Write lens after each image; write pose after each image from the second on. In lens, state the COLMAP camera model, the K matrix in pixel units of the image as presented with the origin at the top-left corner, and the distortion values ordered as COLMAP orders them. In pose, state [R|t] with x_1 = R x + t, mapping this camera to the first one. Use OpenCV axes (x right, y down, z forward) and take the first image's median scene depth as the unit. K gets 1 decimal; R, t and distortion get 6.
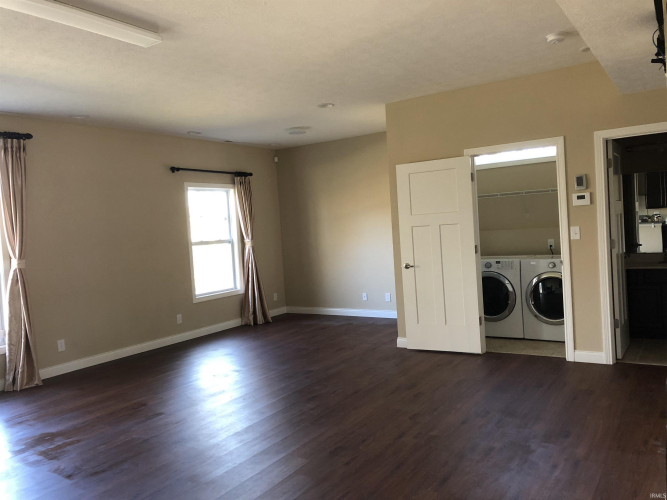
lens RADIAL K [[544.8, 0, 333.5], [0, 544.8, 250.0], [0, 0, 1]] dist [0.056289, -0.077811]
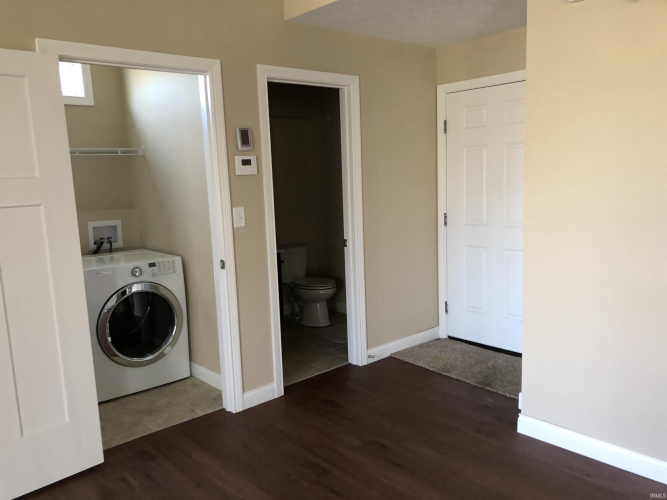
lens RADIAL K [[544.8, 0, 333.5], [0, 544.8, 250.0], [0, 0, 1]] dist [0.056289, -0.077811]
pose [[0.255276, -0.083210, 0.963281, -0.143404], [0.060868, 0.995697, 0.069880, -0.027362], [-0.964950, 0.040794, 0.259243, 0.651725]]
